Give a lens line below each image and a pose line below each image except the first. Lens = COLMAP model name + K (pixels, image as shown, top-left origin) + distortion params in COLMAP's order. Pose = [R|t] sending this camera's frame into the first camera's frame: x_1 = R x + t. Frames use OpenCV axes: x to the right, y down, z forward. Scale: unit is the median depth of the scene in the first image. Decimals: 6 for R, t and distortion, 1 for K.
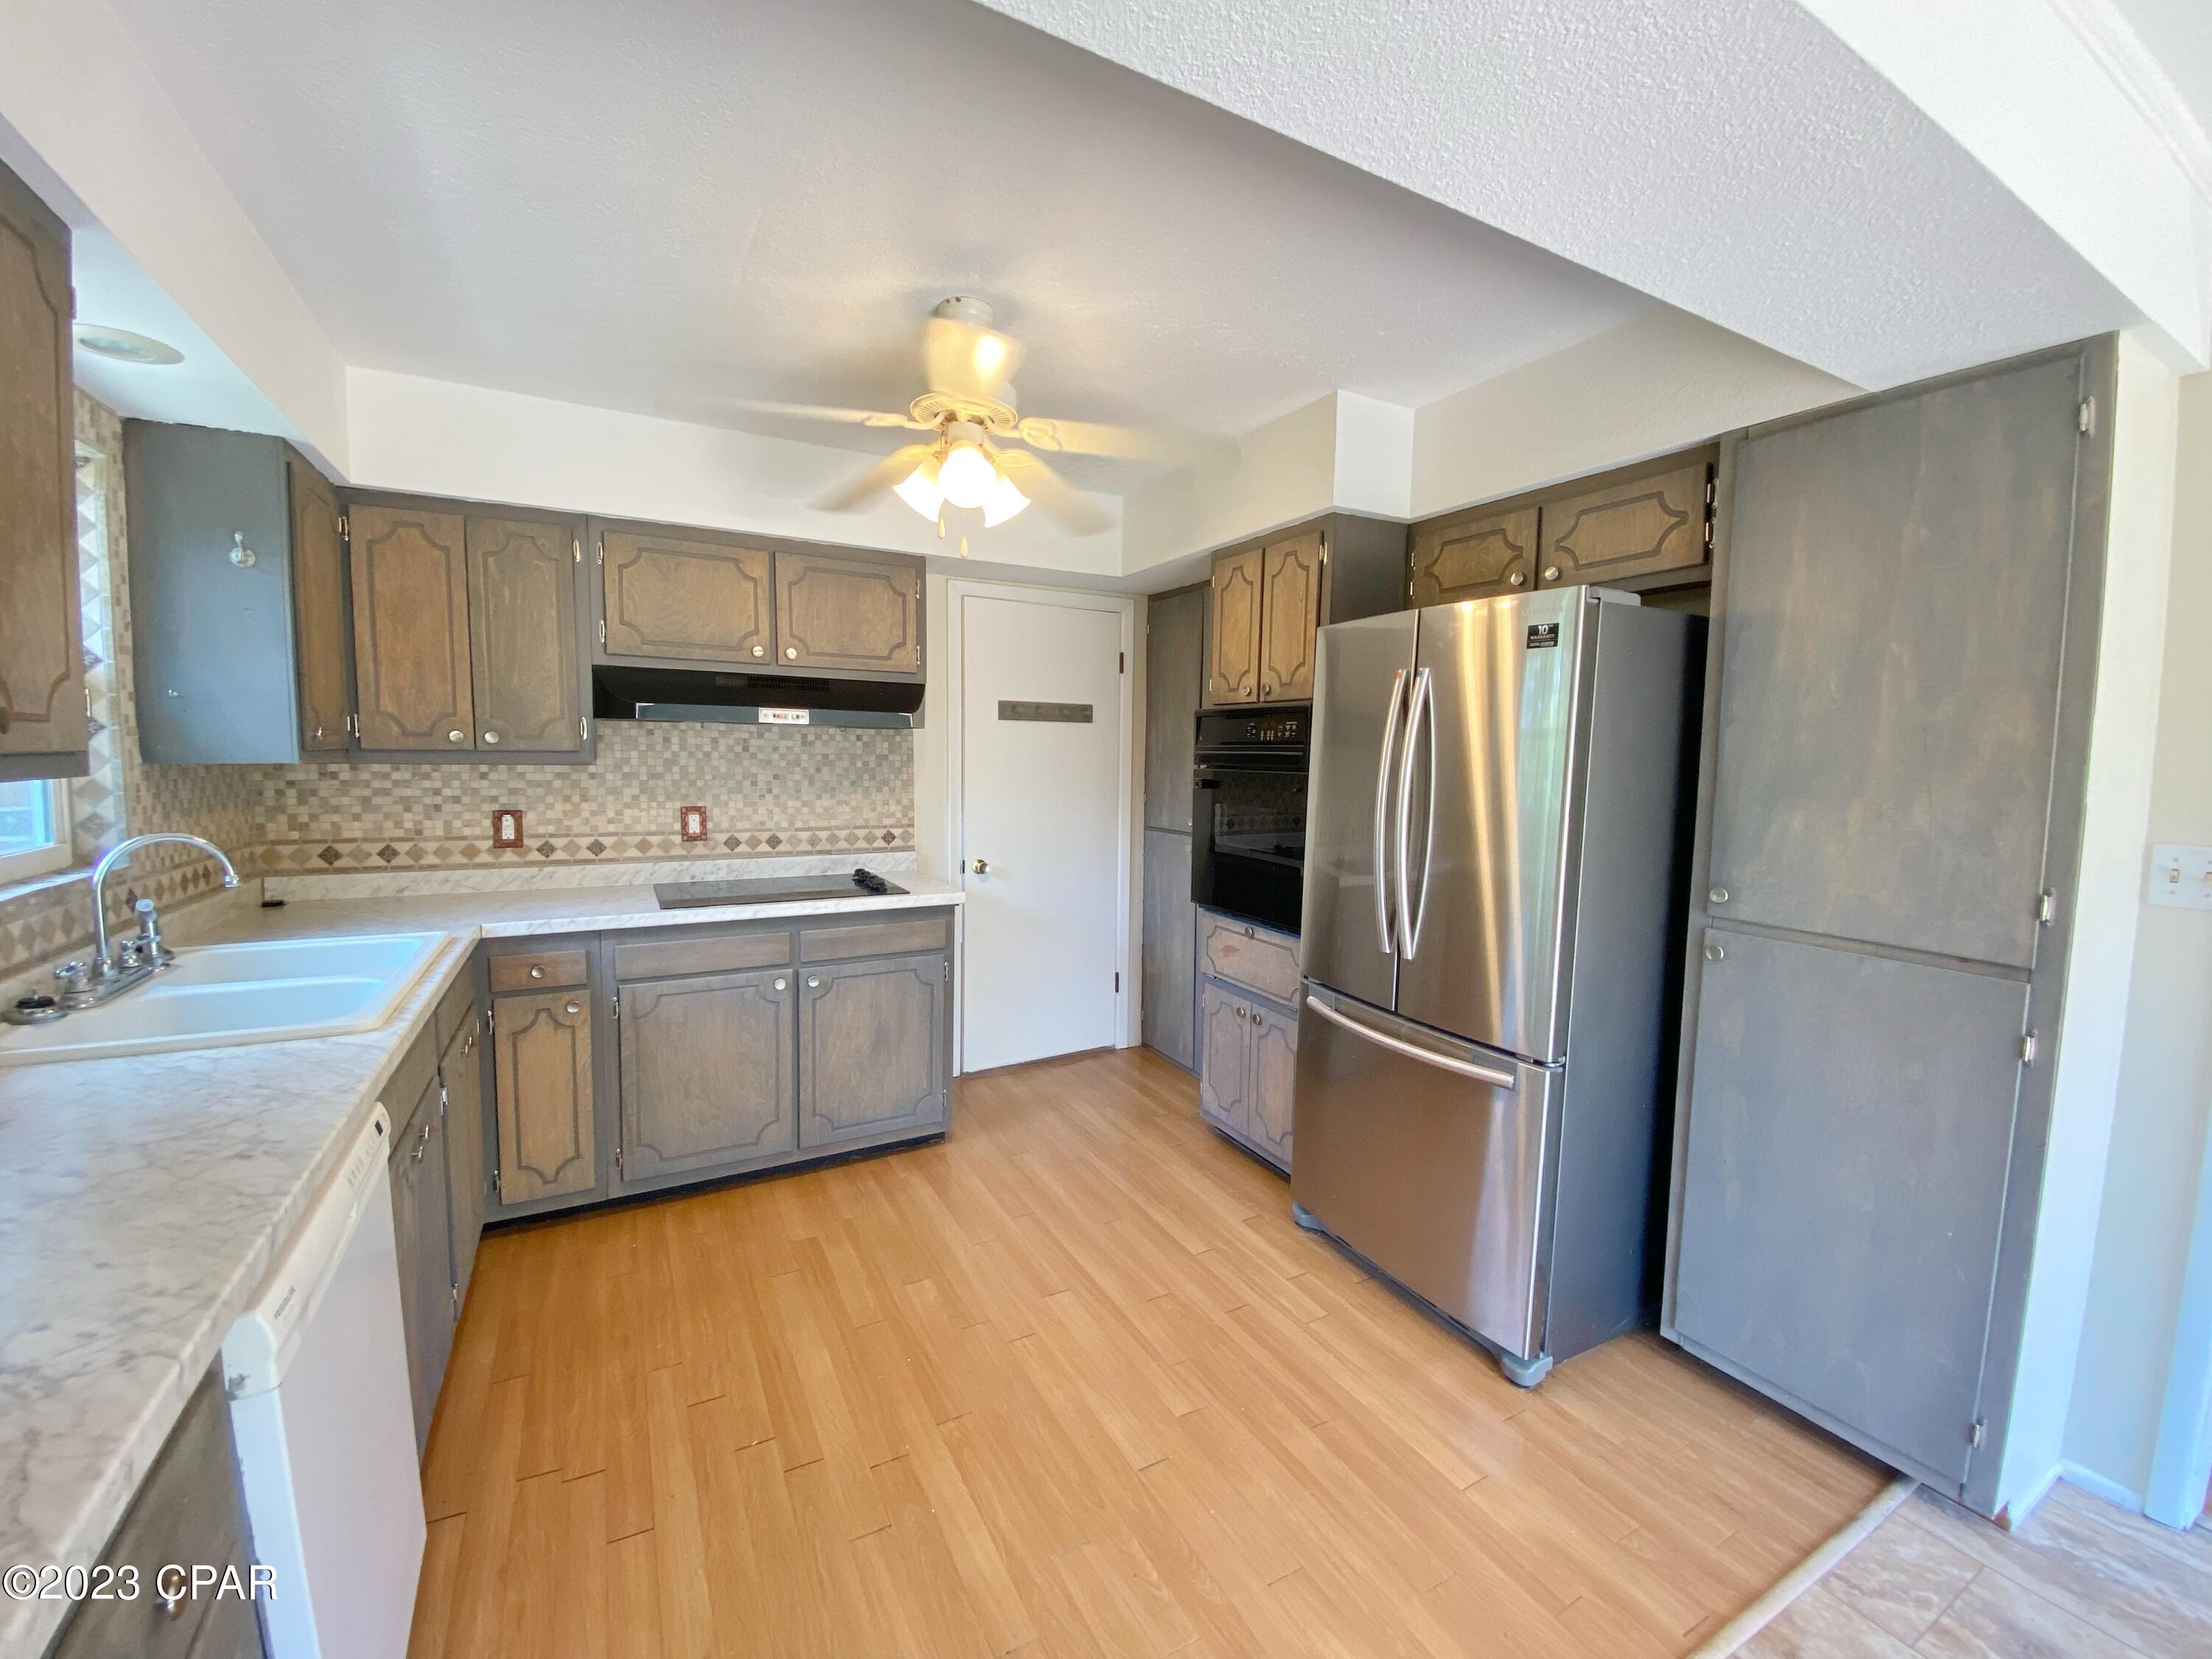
lens RADIAL K [[900.4, 0, 1160.1], [0, 900.4, 815.7], [0, 0, 1]] dist [0.000754, -0.011150]
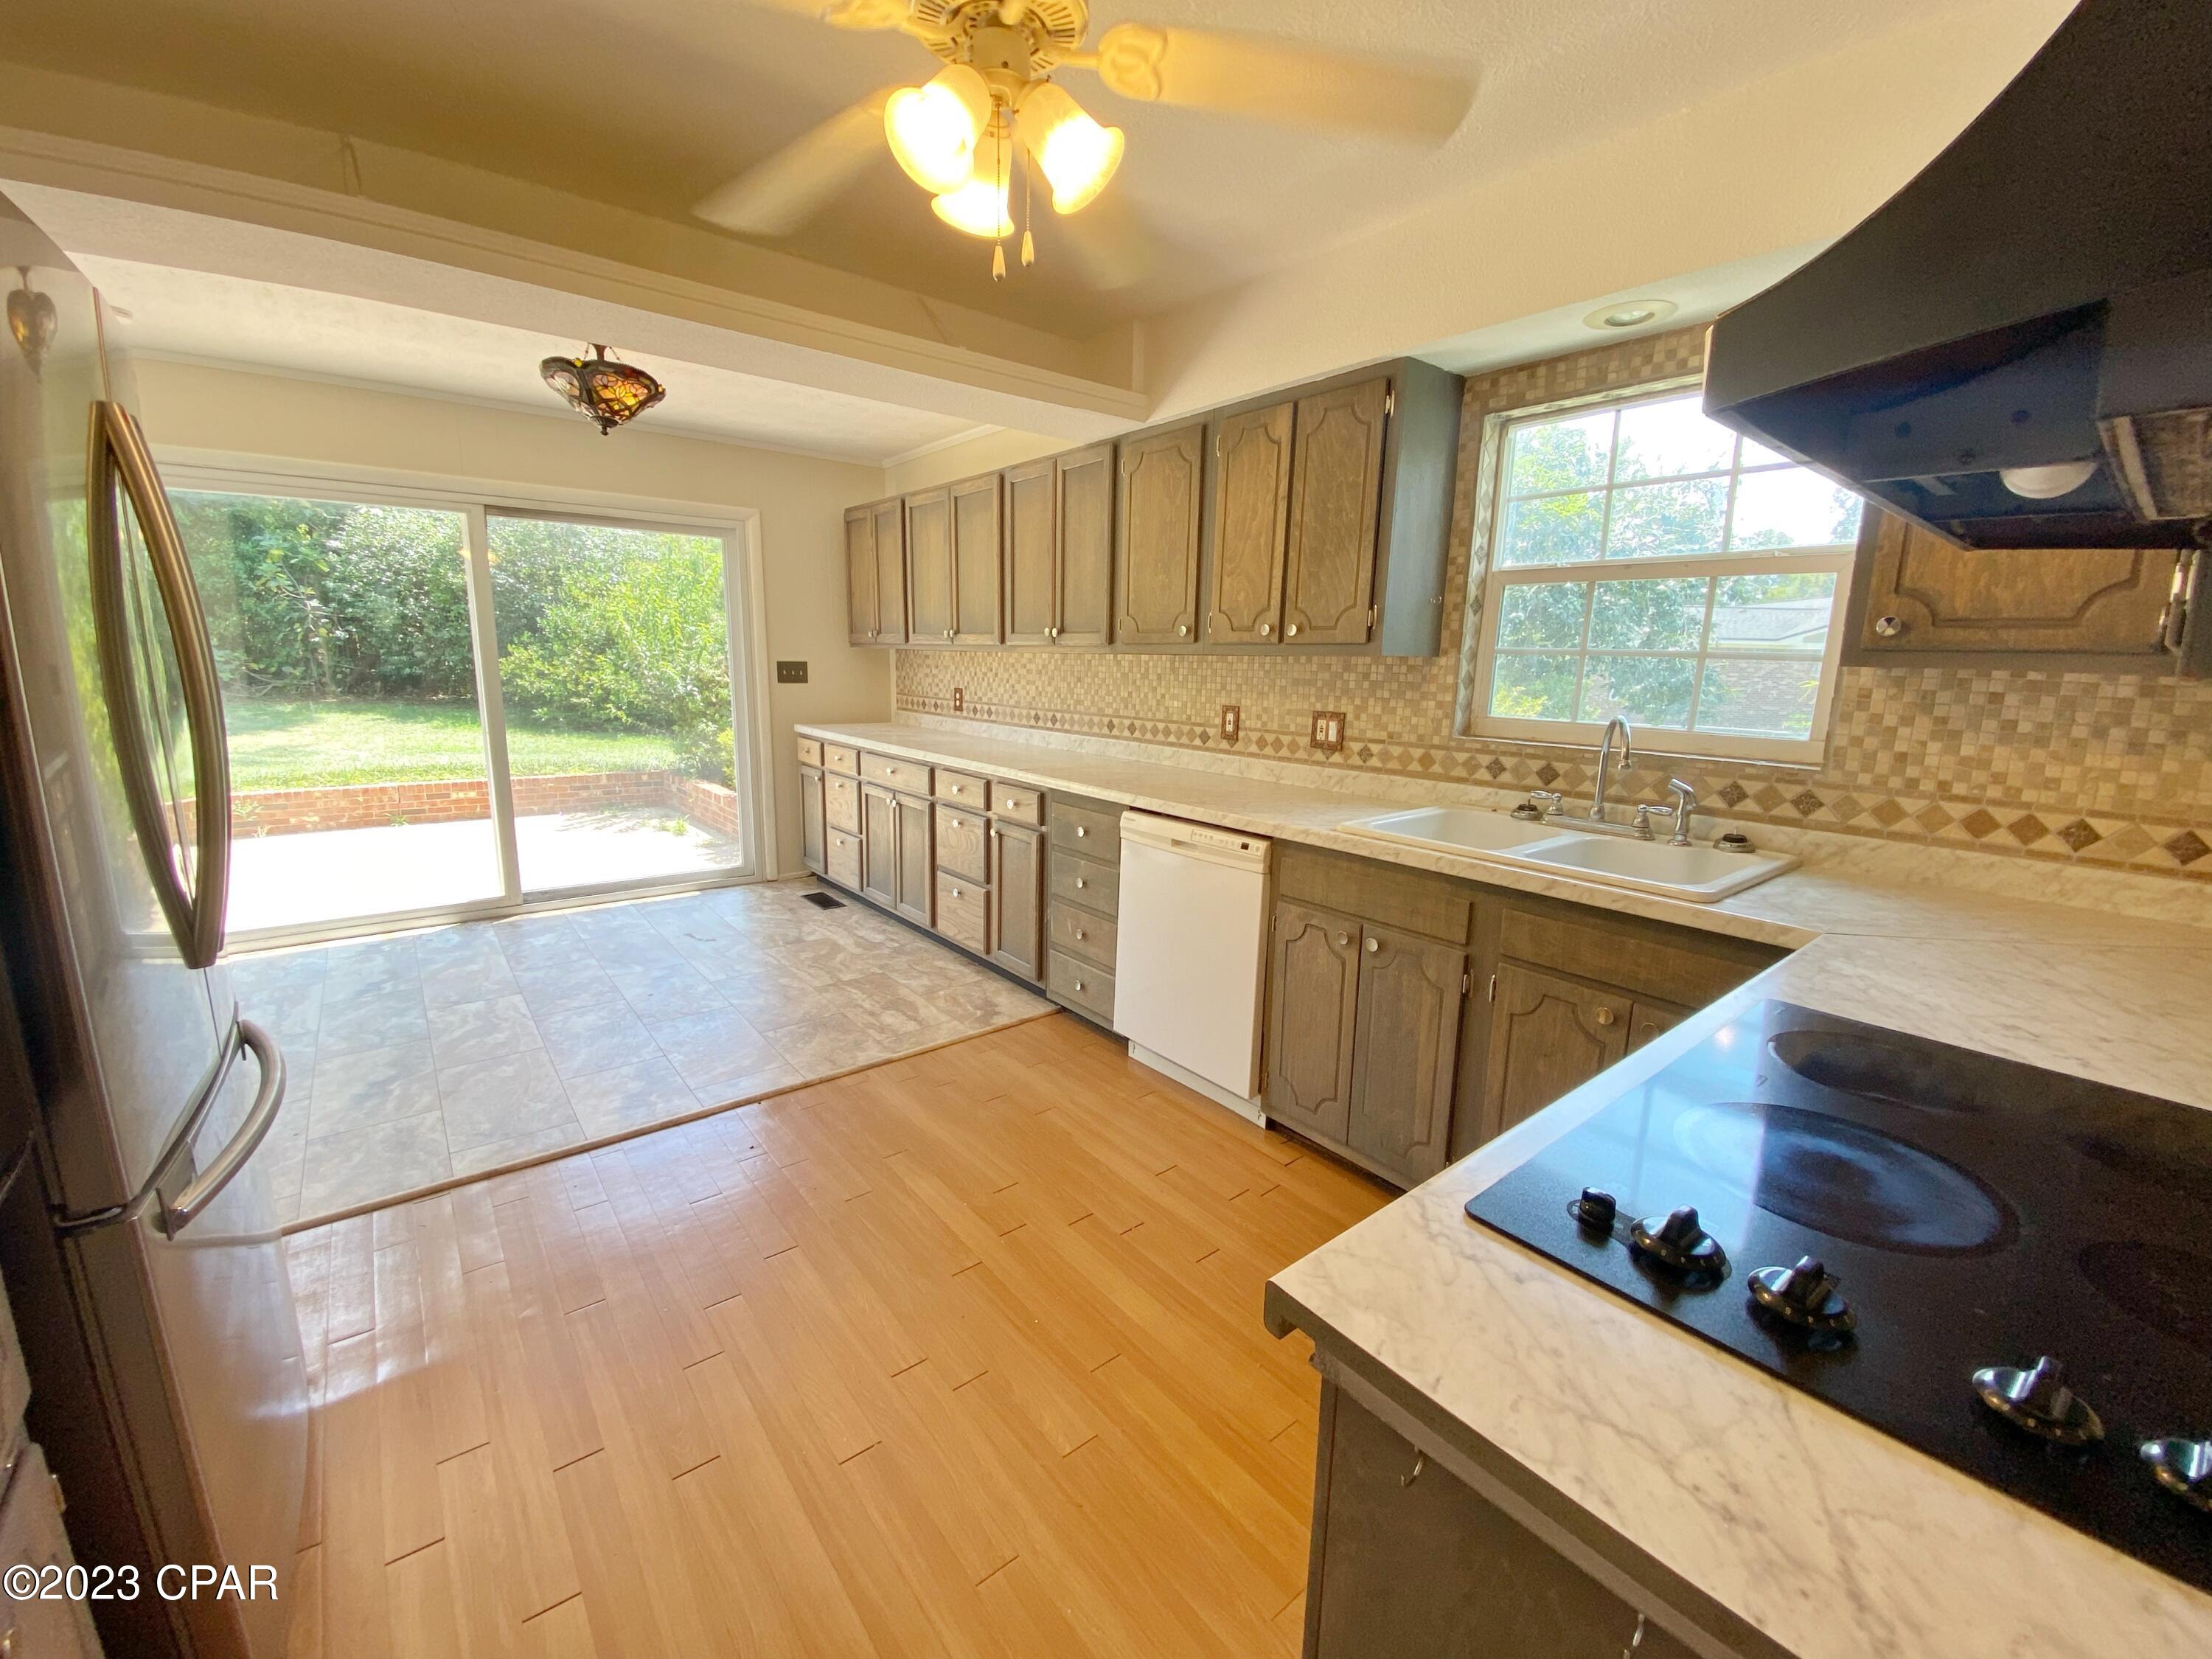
lens RADIAL K [[900.4, 0, 1145.3], [0, 900.4, 825.9], [0, 0, 1]] dist [0.000754, -0.011150]
pose [[-0.986118, -0.006479, -0.165920, -0.175303], [-0.049857, 0.964685, 0.258645, -0.074502], [0.158385, 0.263327, -0.951616, 1.299481]]
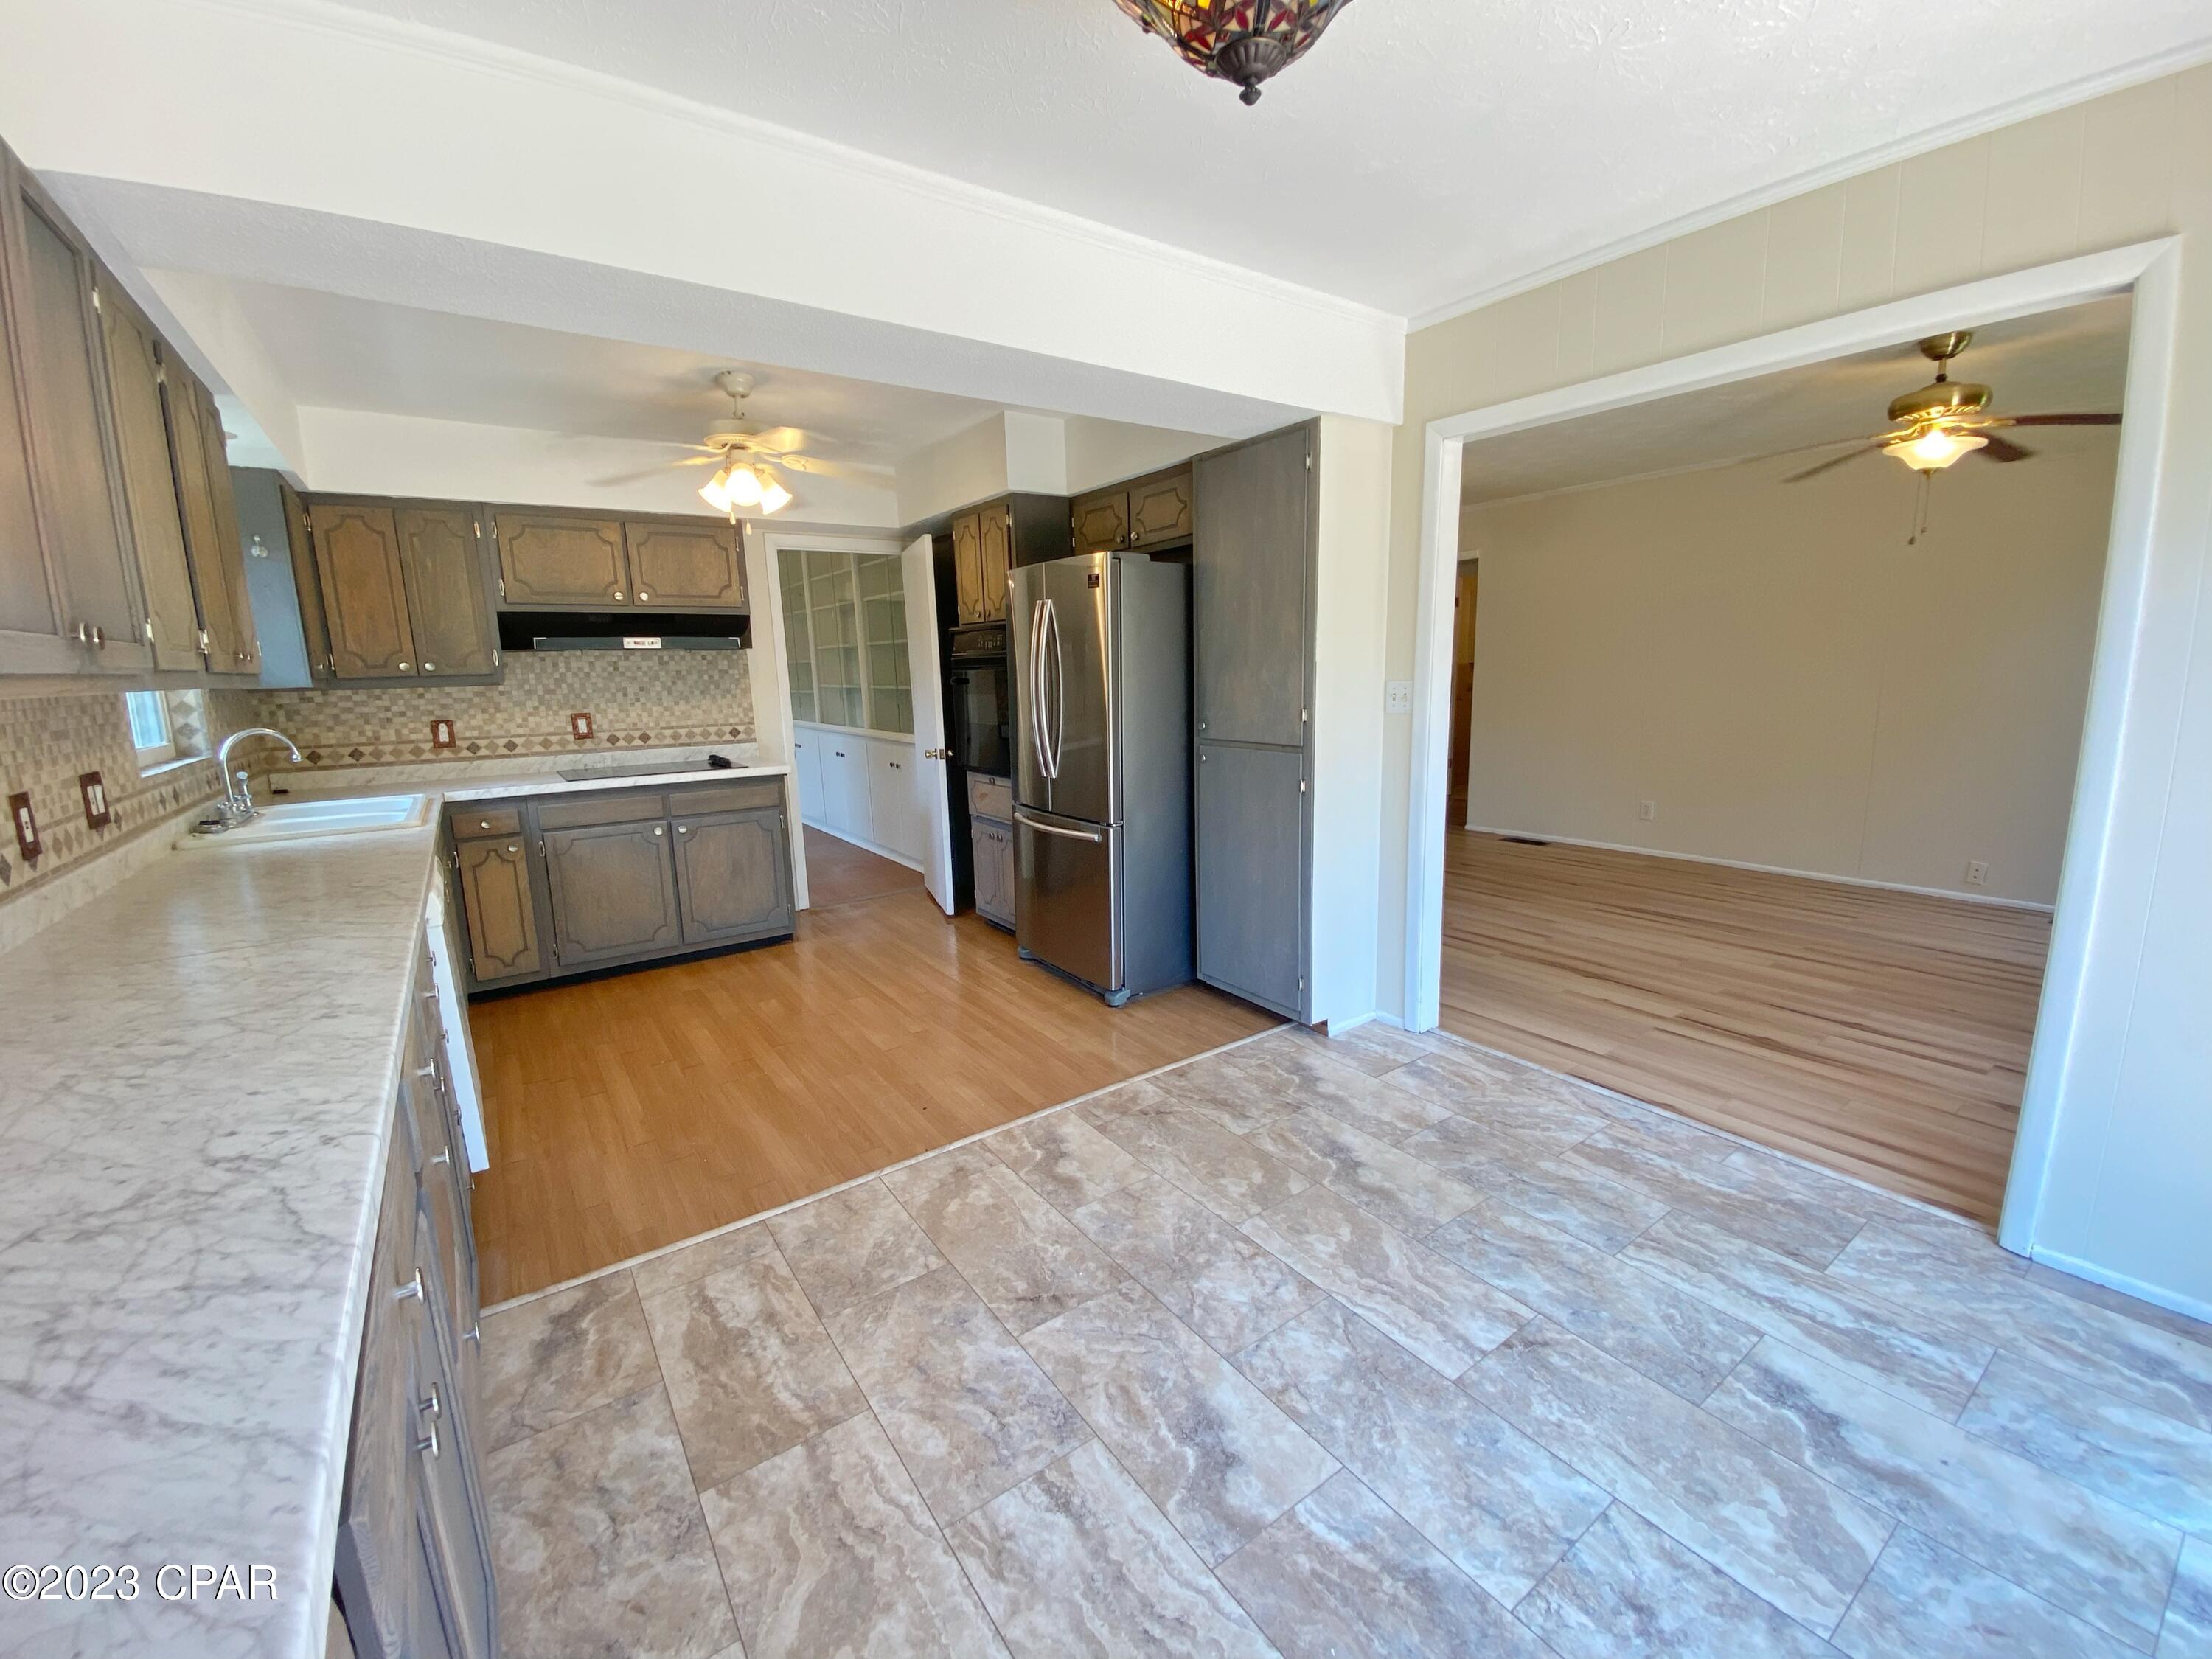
lens RADIAL K [[900.4, 0, 1148.7], [0, 900.4, 815.8], [0, 0, 1]] dist [0.000754, -0.011150]
pose [[0.993727, -0.056190, 0.096690, 0.229463], [0.047013, 0.994395, 0.094701, 0.065039], [-0.101469, -0.089561, 0.990799, -0.527537]]
